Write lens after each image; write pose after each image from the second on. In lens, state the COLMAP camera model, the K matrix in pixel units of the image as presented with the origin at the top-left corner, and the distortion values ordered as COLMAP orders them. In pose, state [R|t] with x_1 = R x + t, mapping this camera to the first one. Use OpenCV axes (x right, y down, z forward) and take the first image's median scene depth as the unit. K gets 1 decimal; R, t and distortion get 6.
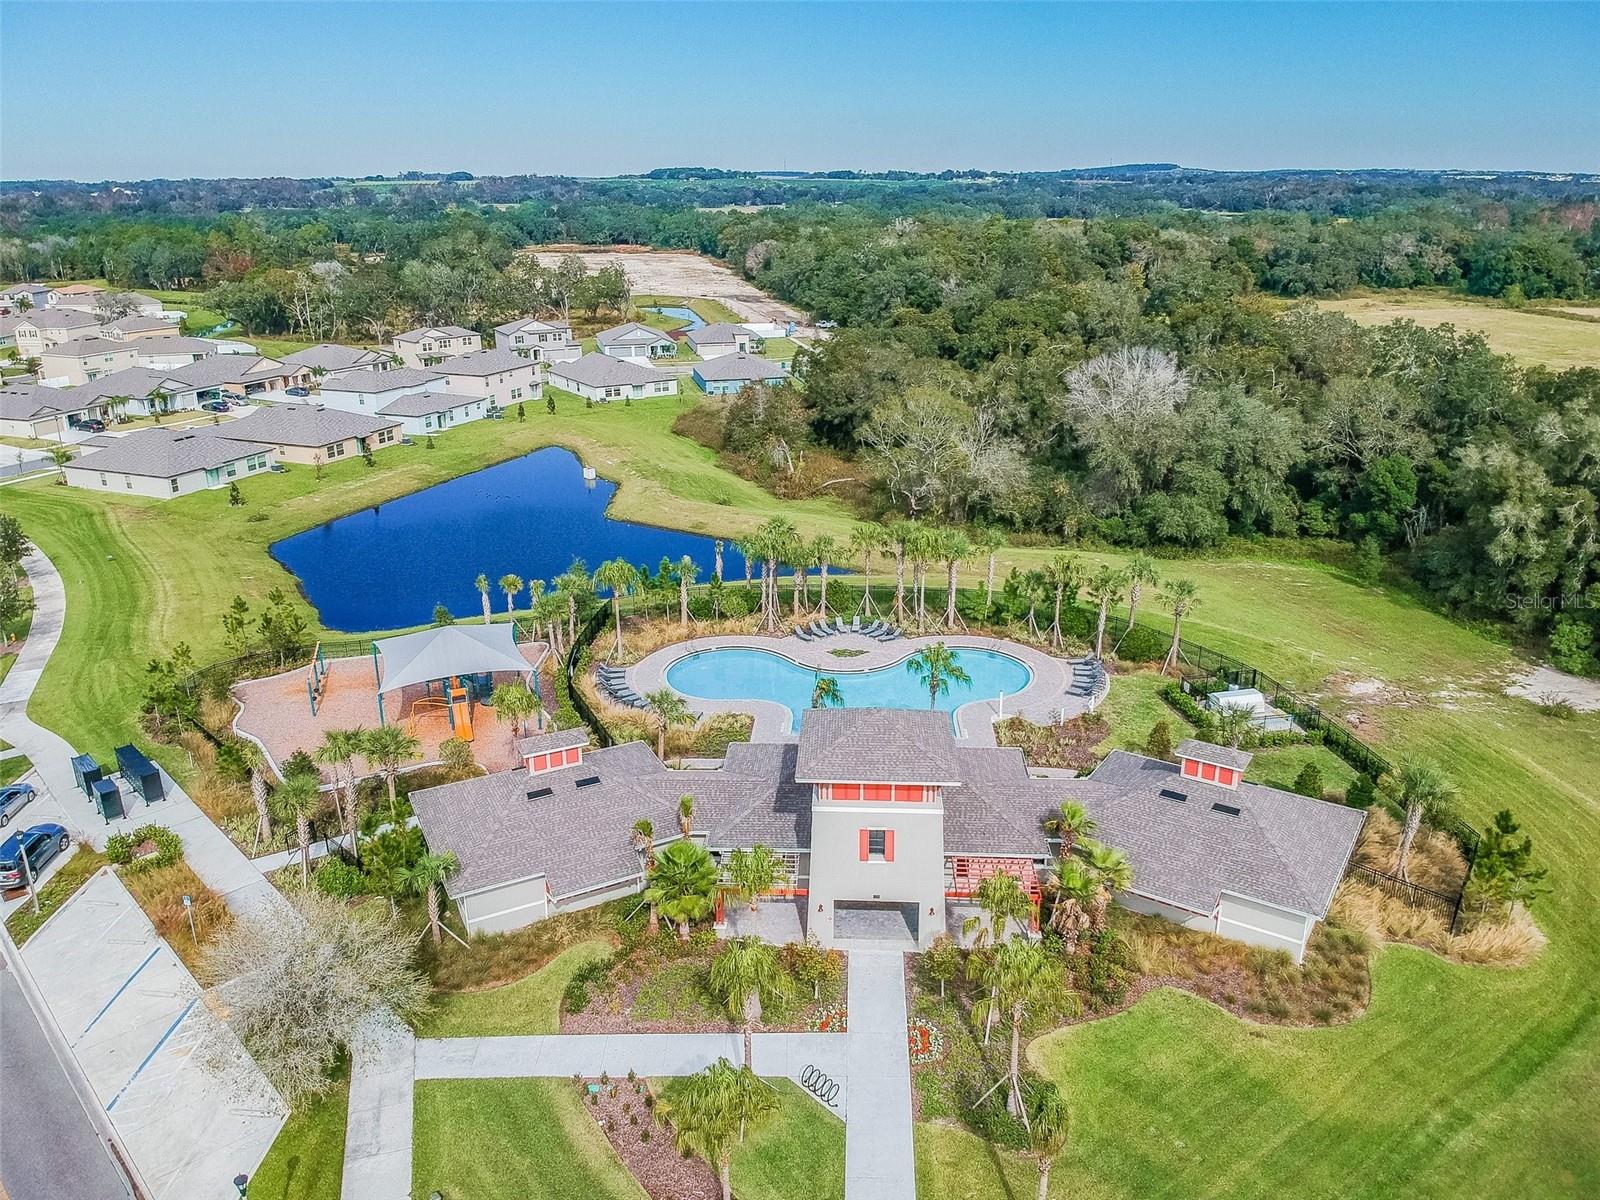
lens RADIAL K [[1186.1, 0, 790.7], [0, 1186.1, 602.5], [0, 0, 1]] dist [0.102692, -0.189206]
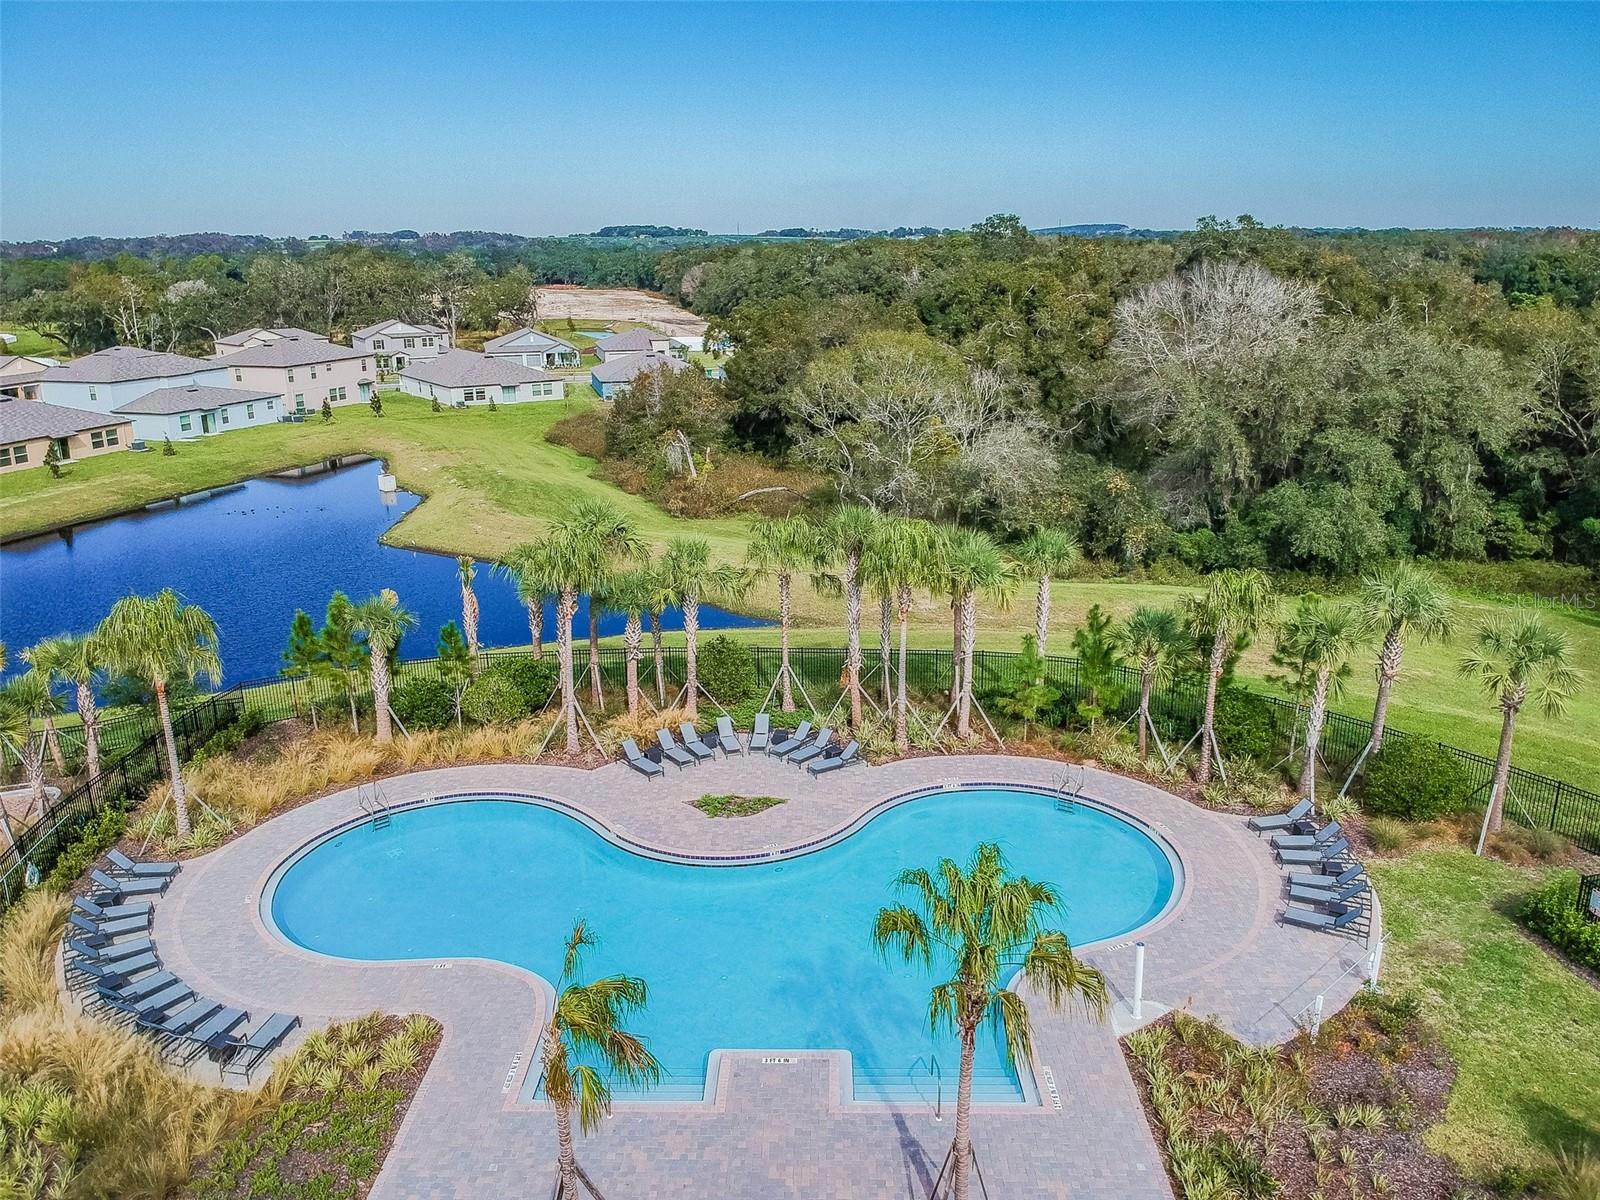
lens RADIAL K [[1184.9, 0, 791.0], [0, 1184.9, 607.6], [0, 0, 1]] dist [0.084502, -0.158856]
pose [[0.999330, -0.013286, 0.034089, 0.038414], [0.014844, 0.998838, -0.045848, -0.006474], [-0.033440, 0.046323, 0.998367, 0.396058]]
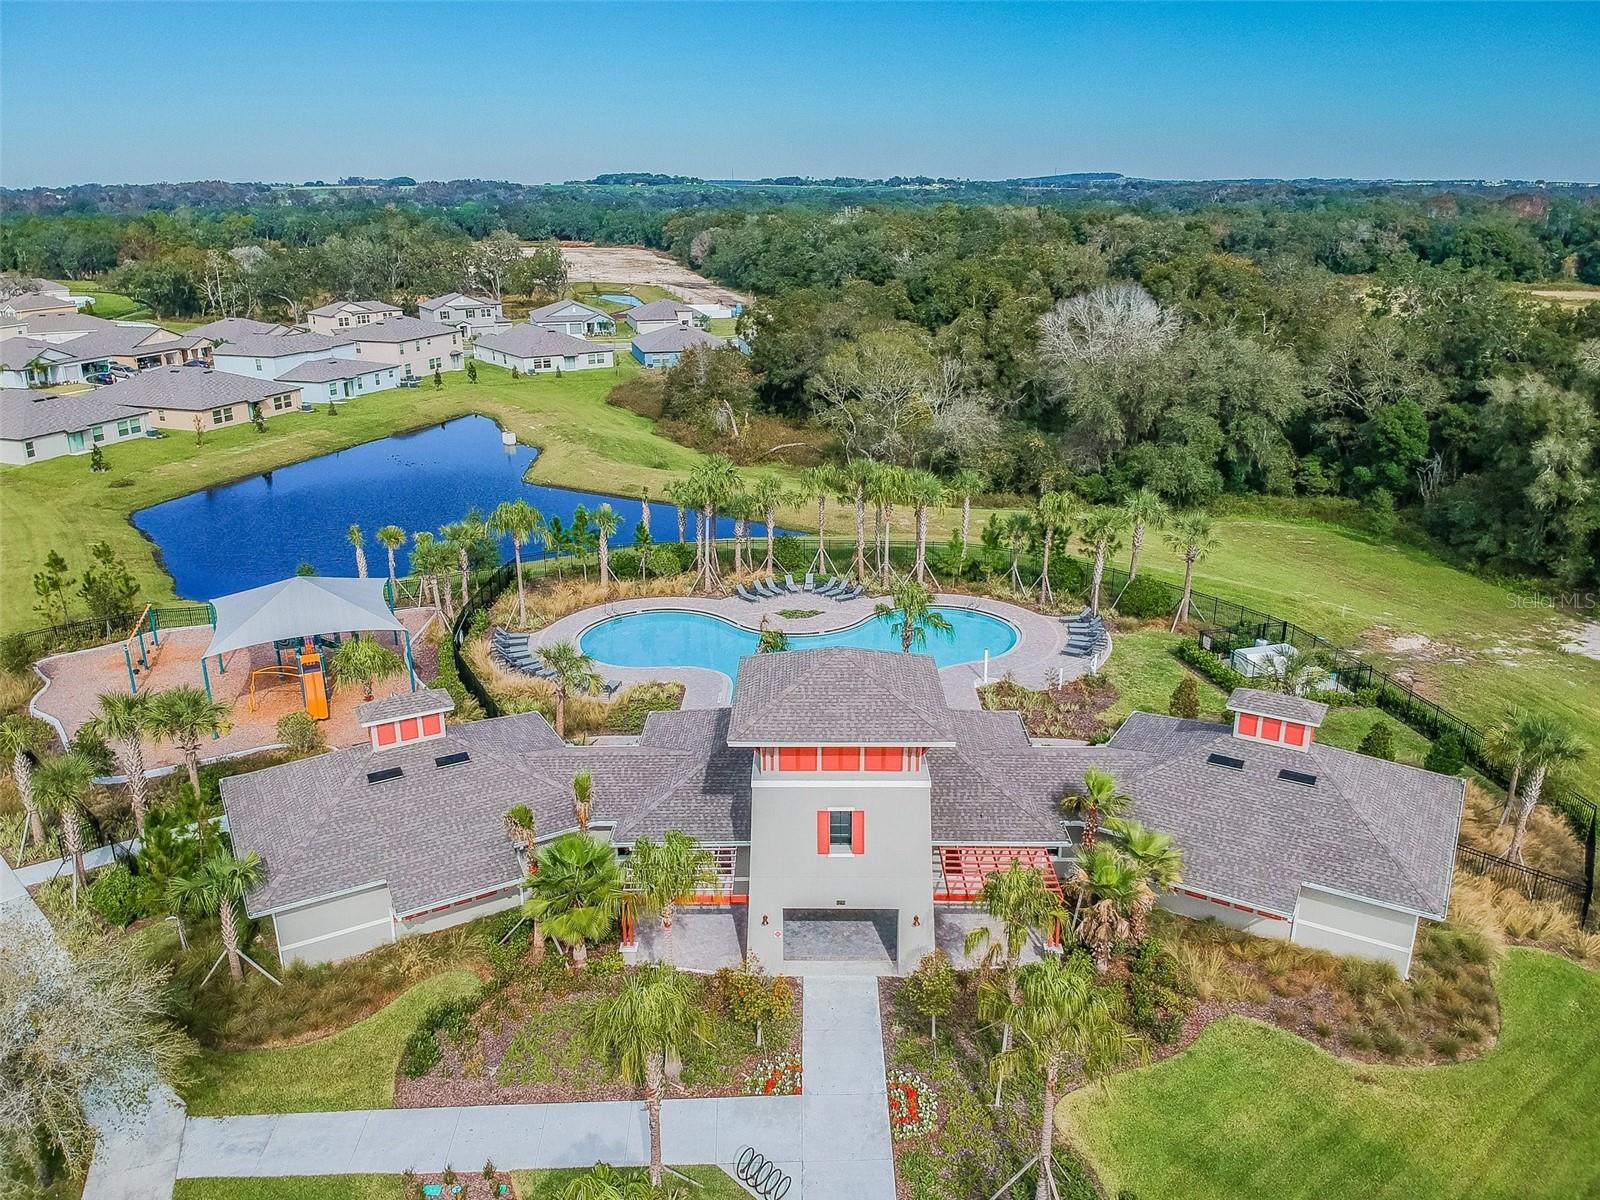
lens RADIAL K [[1184.9, 0, 791.0], [0, 1184.9, 607.6], [0, 0, 1]] dist [0.084502, -0.158856]
pose [[0.999143, -0.011371, 0.039794, 0.006254], [0.011526, 0.999927, -0.003673, 0.029063], [-0.039749, 0.004129, 0.999201, 0.116035]]
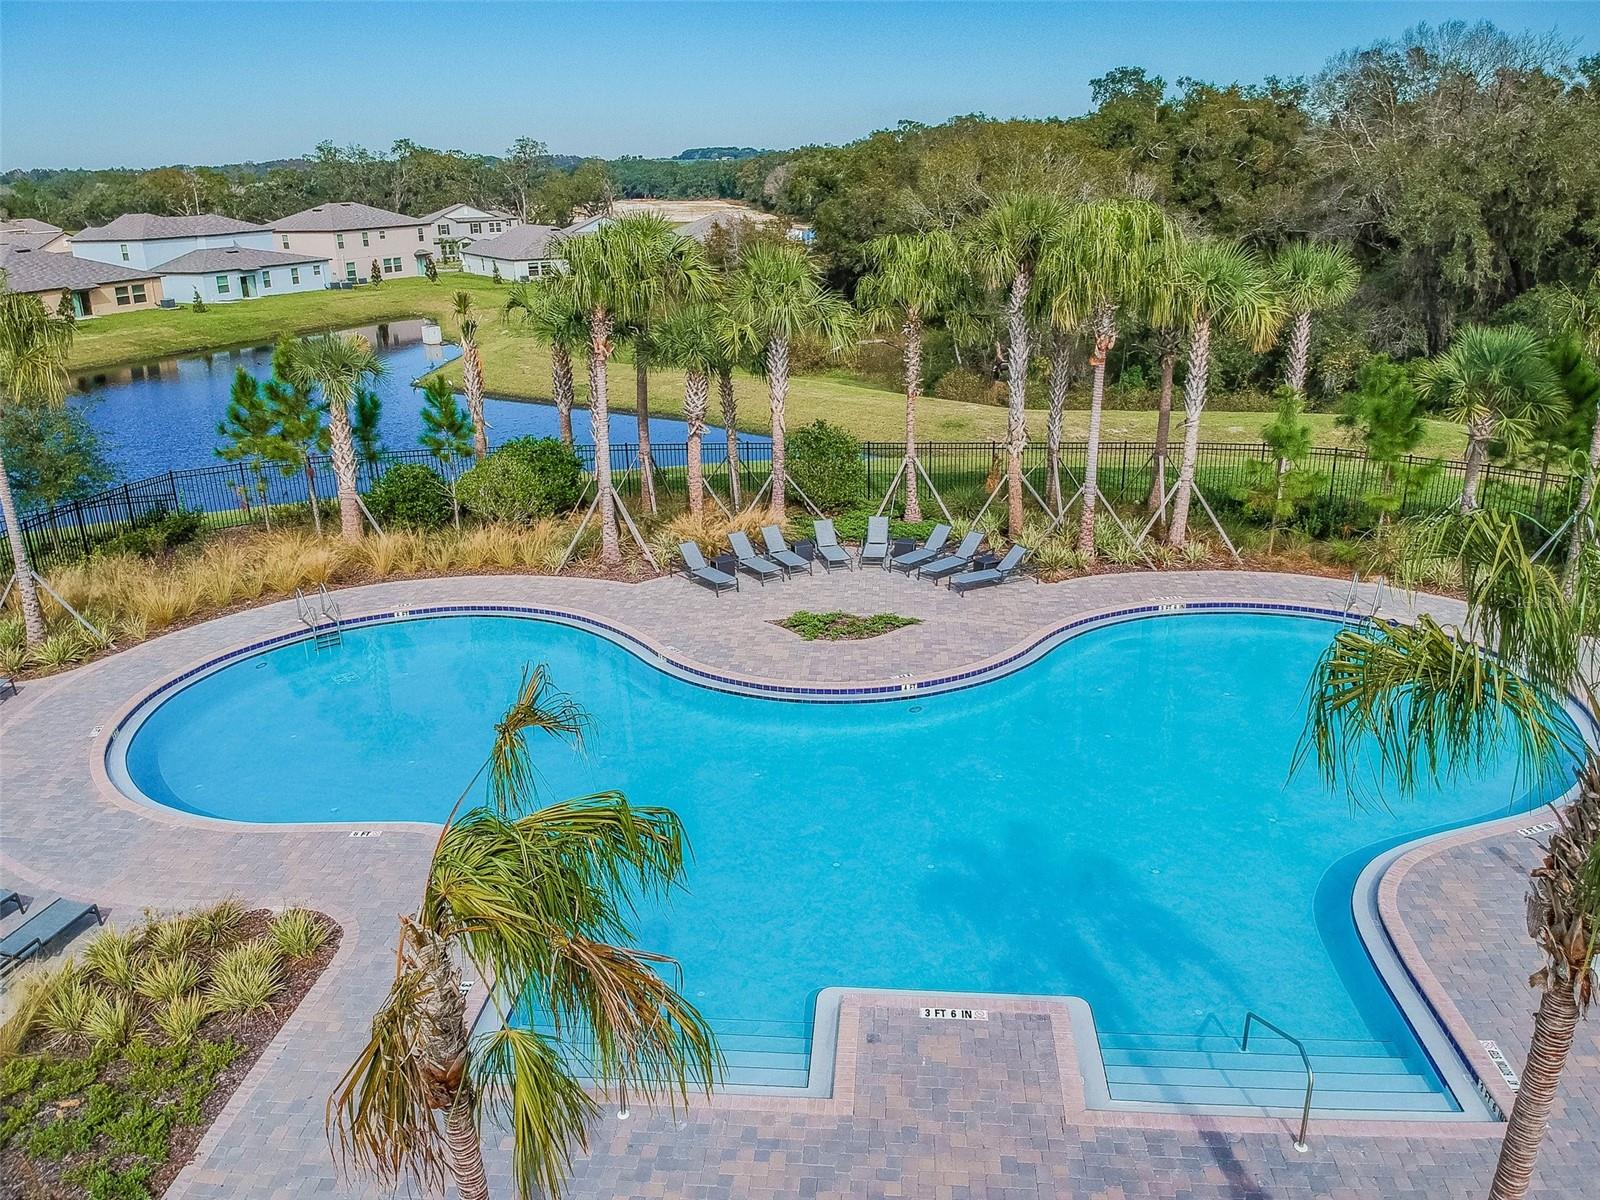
lens RADIAL K [[1186.1, 0, 790.7], [0, 1186.1, 602.5], [0, 0, 1]] dist [0.102692, -0.189206]
pose [[0.999440, -0.002943, -0.033318, 0.031409], [0.003066, 0.999989, 0.003644, 0.025323], [0.033307, -0.003744, 0.999438, 0.499624]]
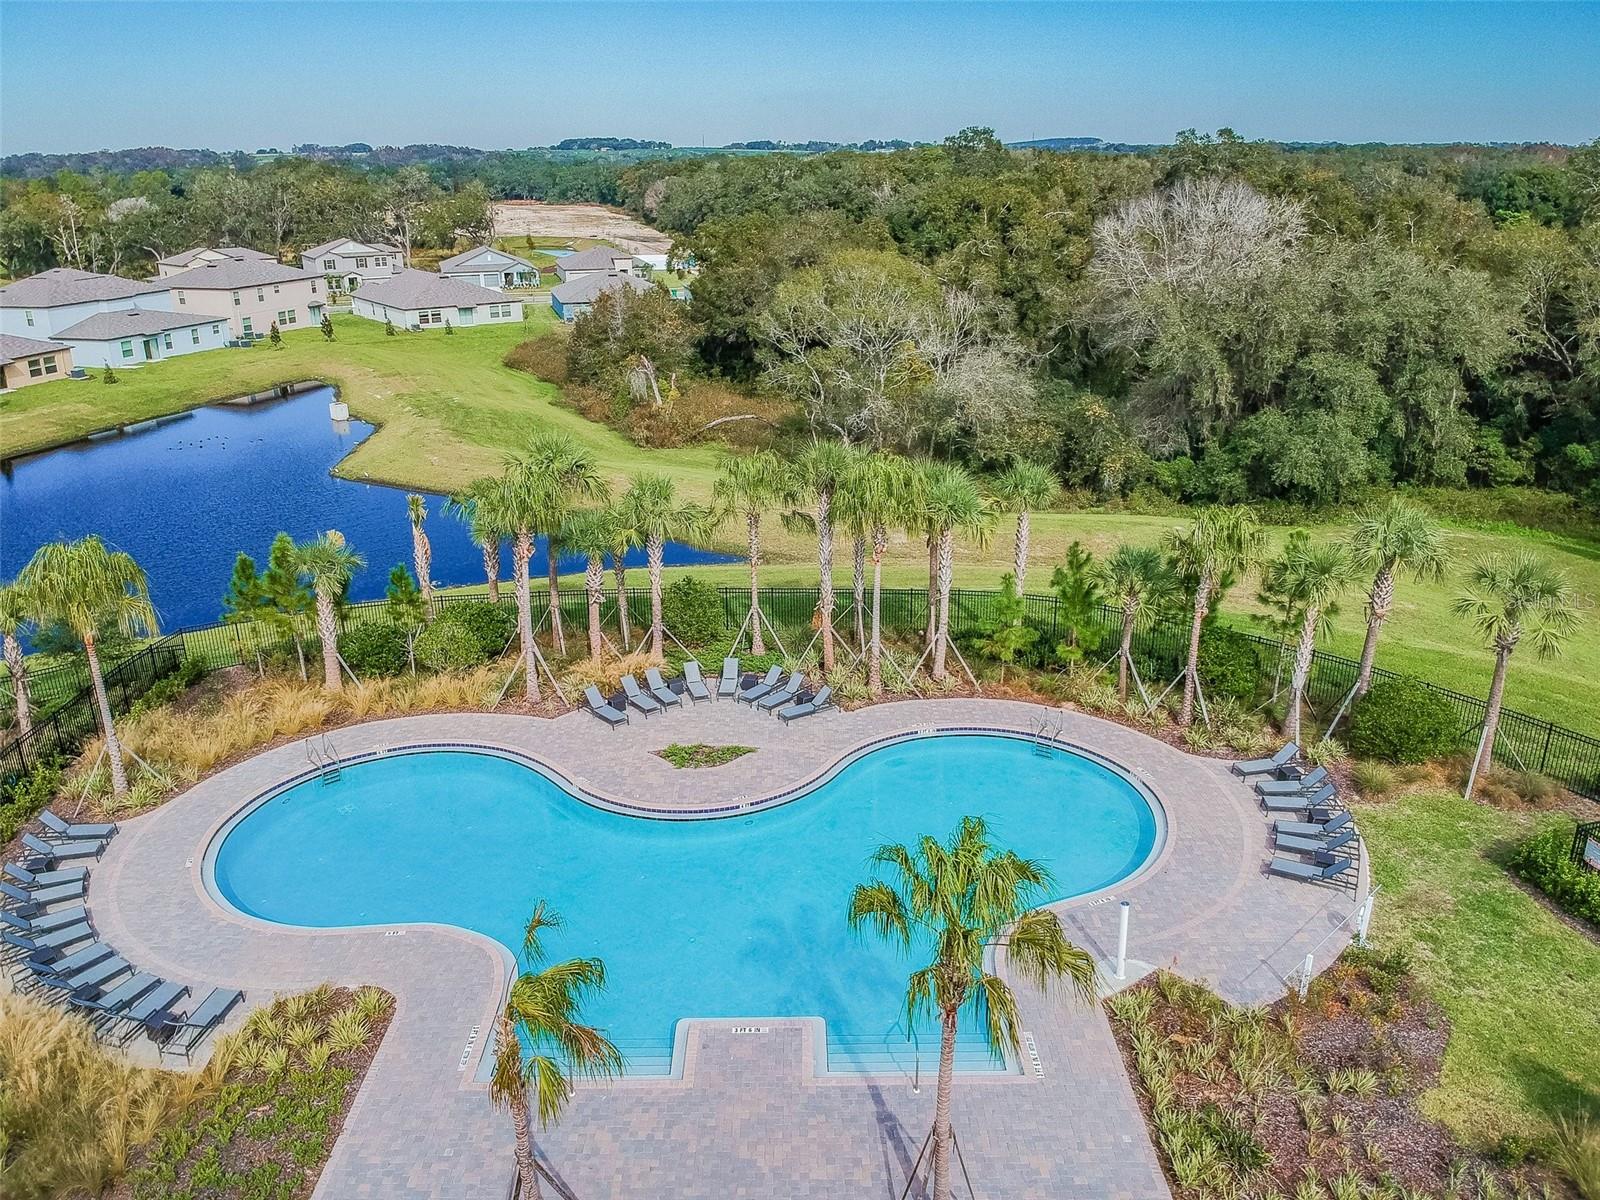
lens RADIAL K [[1194.6, 0, 790.9], [0, 1194.6, 603.1], [0, 0, 1]] dist [0.080799, -0.155209]
pose [[0.998079, -0.023209, 0.057440, 0.039362], [0.022497, 0.999662, 0.012999, -0.010896], [-0.057722, -0.011682, 0.998264, 0.407908]]
